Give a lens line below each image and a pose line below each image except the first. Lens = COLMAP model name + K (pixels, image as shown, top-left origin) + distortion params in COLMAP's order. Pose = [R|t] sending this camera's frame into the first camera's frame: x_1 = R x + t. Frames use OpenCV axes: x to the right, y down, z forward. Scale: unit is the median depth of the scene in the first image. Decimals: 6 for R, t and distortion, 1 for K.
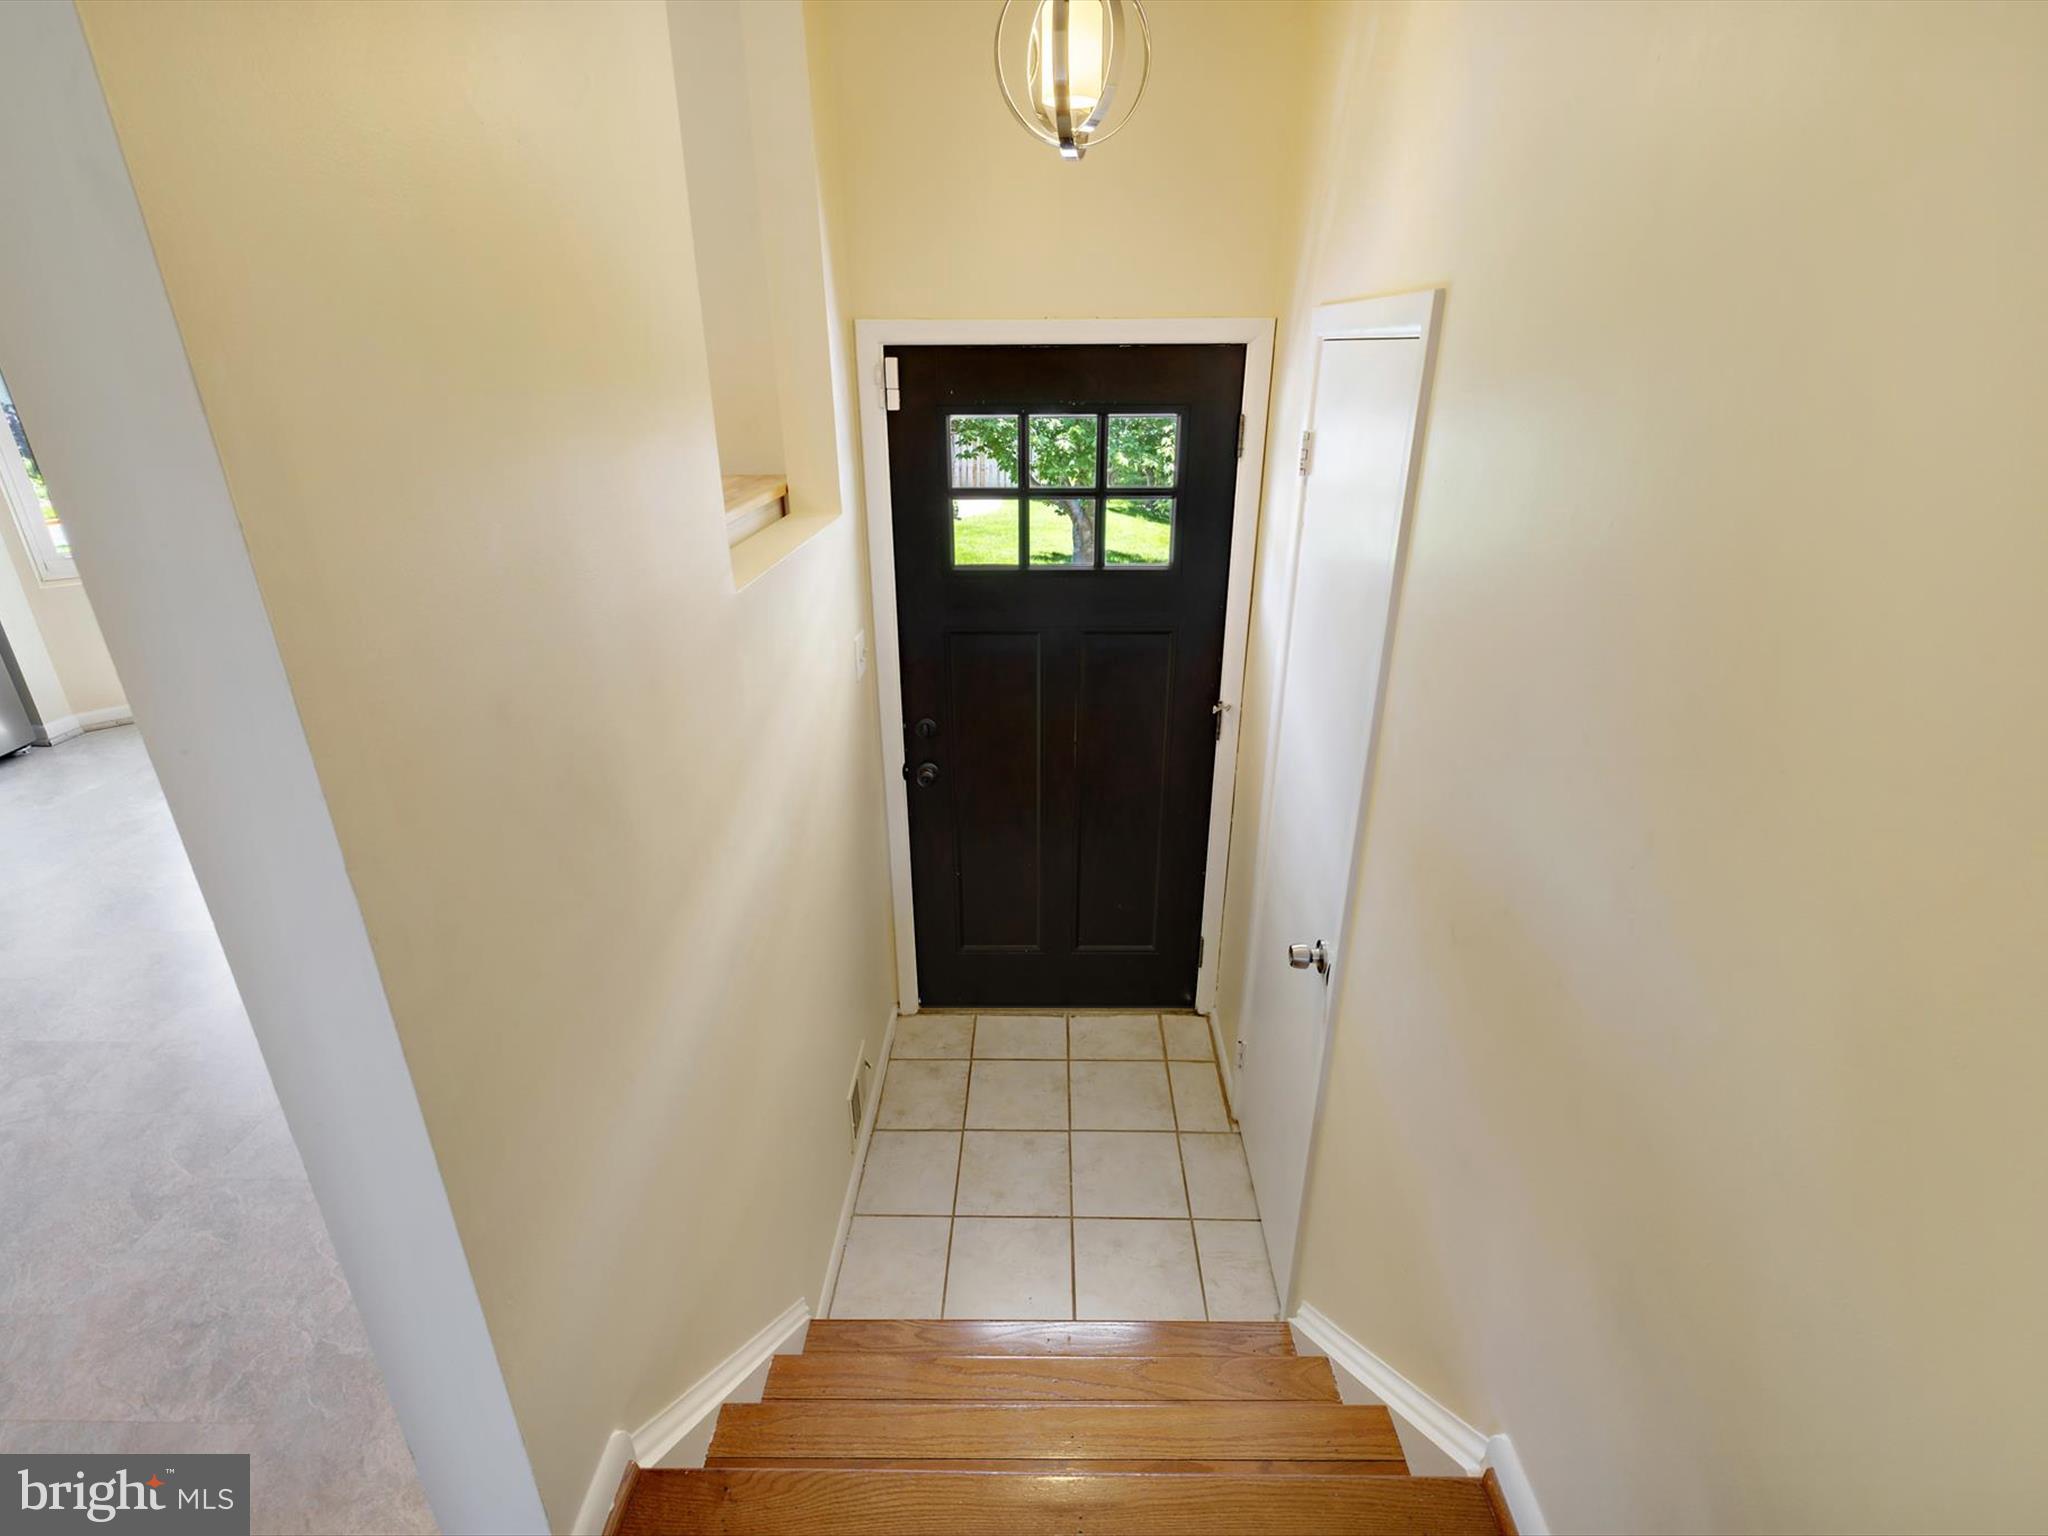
lens RADIAL K [[966.8, 0, 1018.7], [0, 966.8, 764.8], [0, 0, 1]] dist [-0.000843, -0.000042]
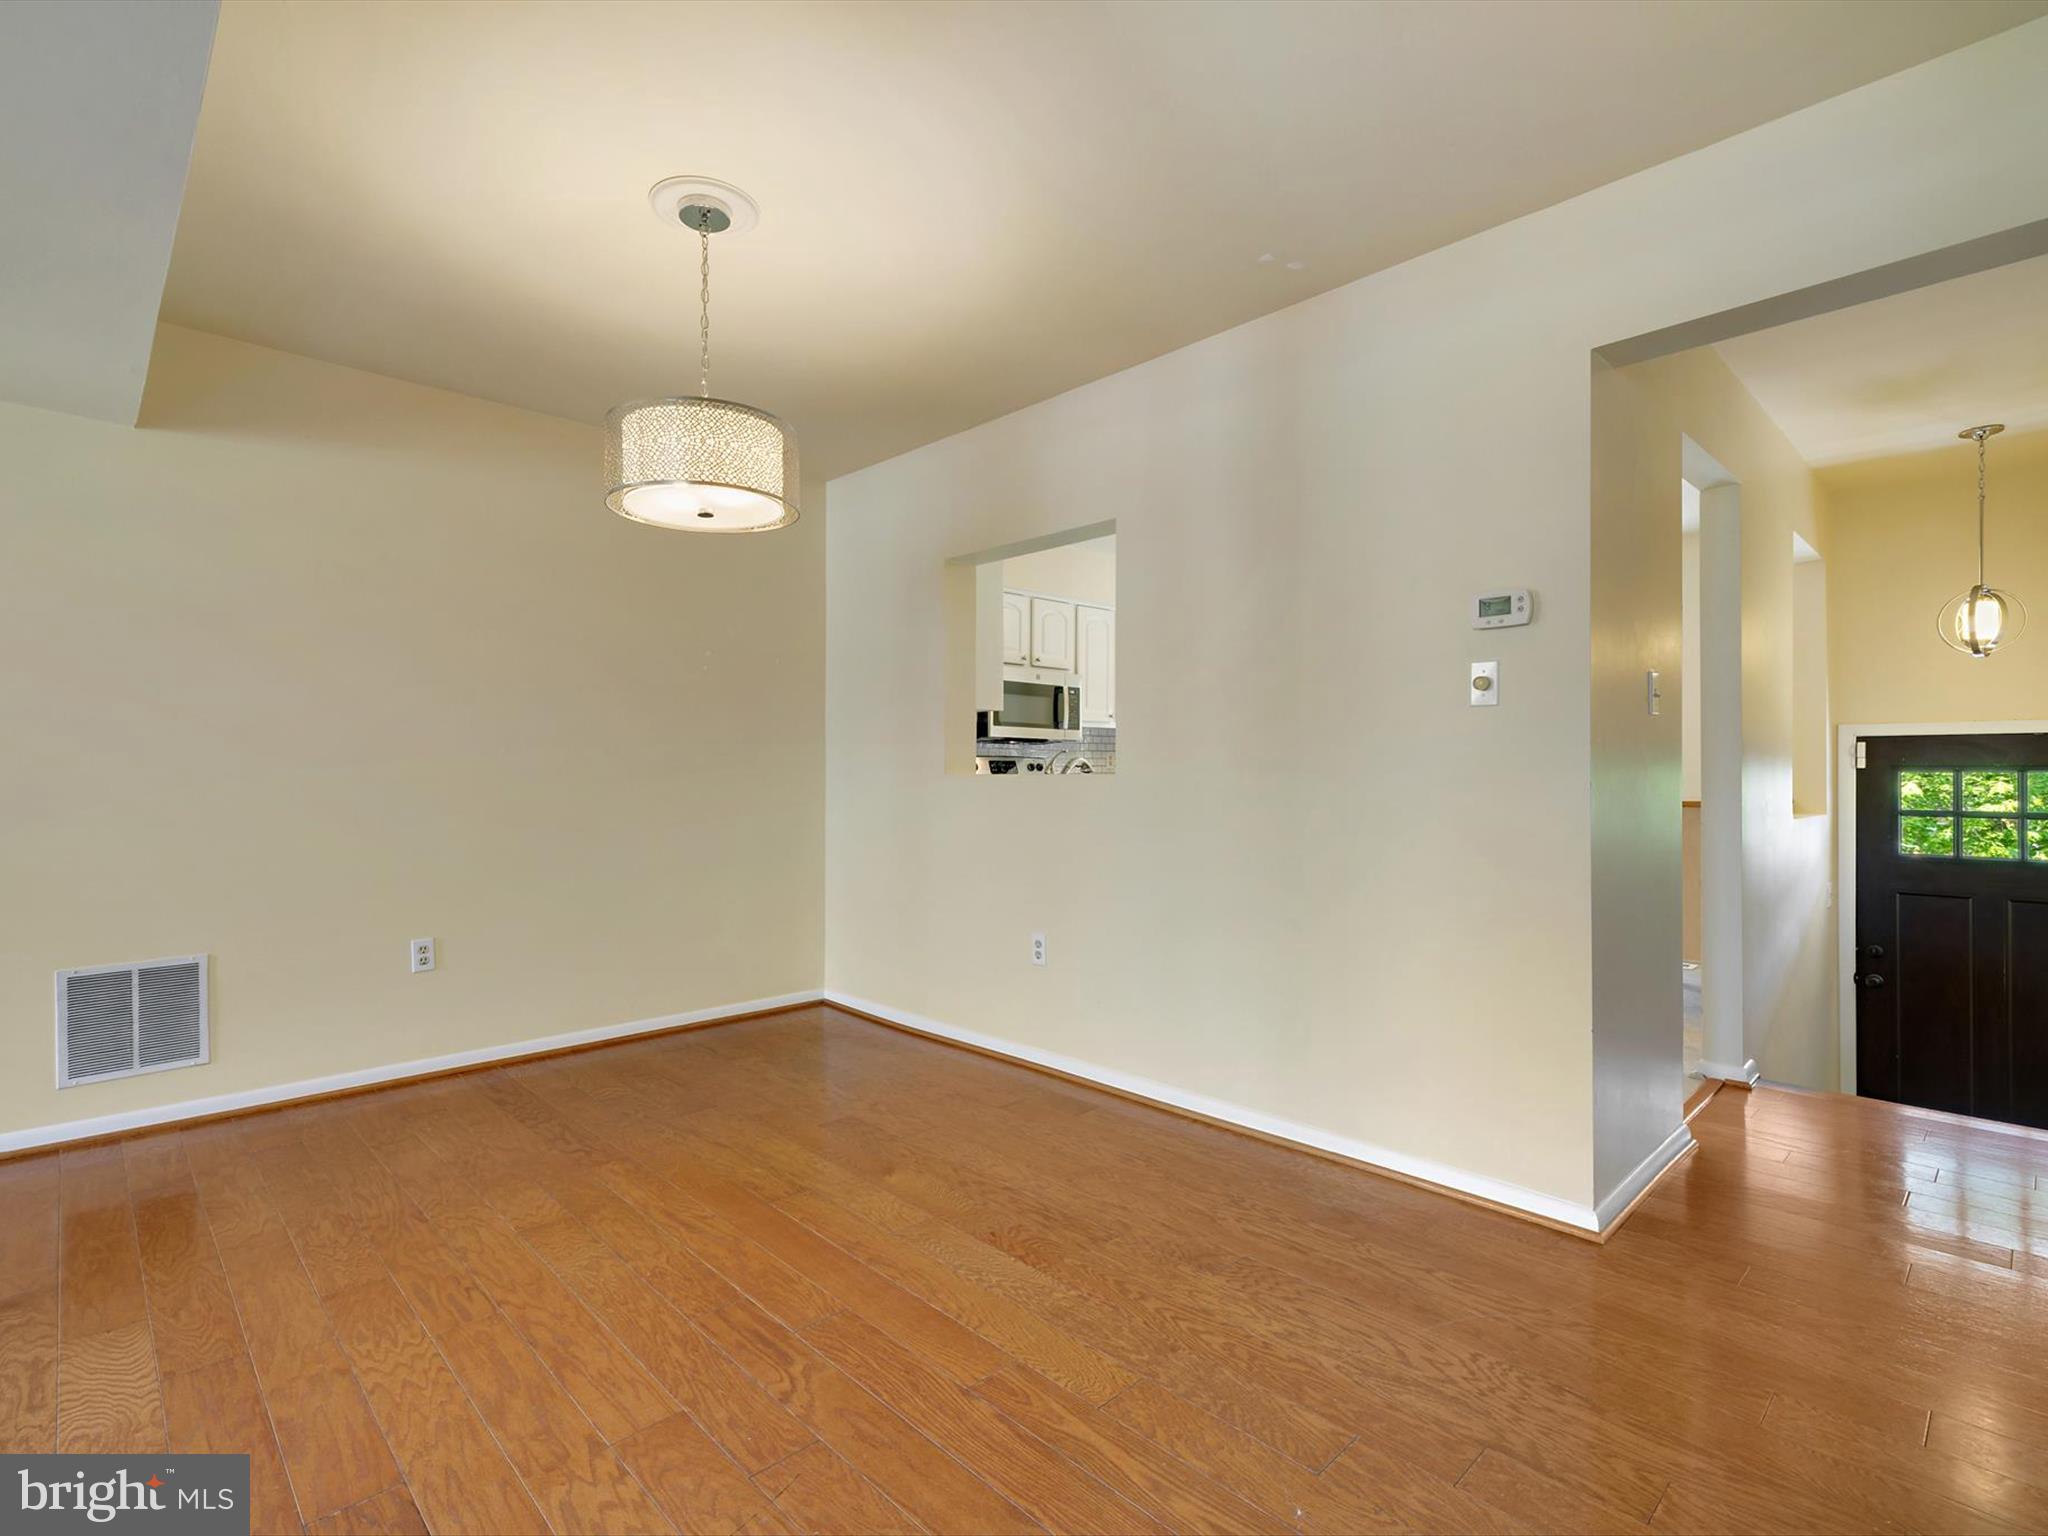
lens RADIAL K [[966.8, 0, 1018.7], [0, 966.8, 764.8], [0, 0, 1]] dist [-0.000843, -0.000042]
pose [[0.706023, -0.001038, -0.708188, 0.047306], [-0.273990, 0.921725, -0.274503, 0.615110], [0.653040, 0.387842, 0.650475, -1.345714]]
